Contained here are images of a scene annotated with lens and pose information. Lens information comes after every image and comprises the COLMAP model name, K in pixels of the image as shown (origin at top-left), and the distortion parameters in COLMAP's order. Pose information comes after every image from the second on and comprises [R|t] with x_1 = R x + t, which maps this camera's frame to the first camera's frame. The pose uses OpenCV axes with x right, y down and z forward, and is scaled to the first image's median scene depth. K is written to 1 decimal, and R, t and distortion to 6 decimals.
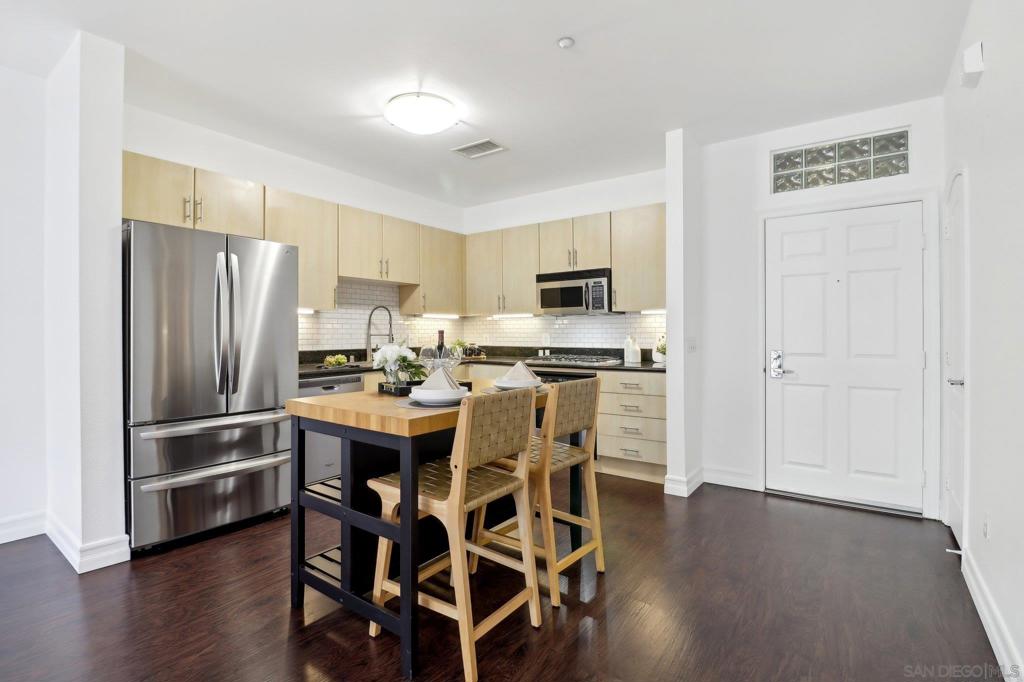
lens RADIAL K [[476.5, 0, 512.0], [0, 476.5, 341.0], [0, 0, 1]] dist [-0.000683, -0.000028]
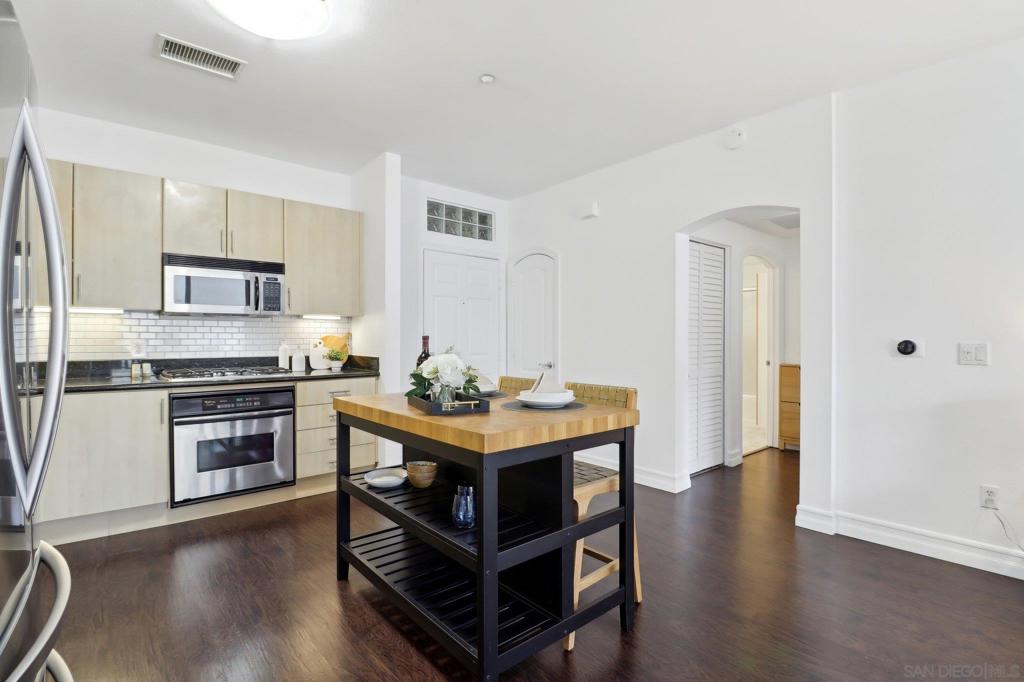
lens RADIAL K [[499.4, 0, 512.0], [0, 499.4, 341.0], [0, 0, 1]] dist [0.027332, -0.000023]
pose [[0.237741, -0.001933, 0.971327, -0.584327], [0.014375, 0.999896, -0.001529, -0.005613], [-0.971222, 0.014326, 0.237744, 0.382482]]
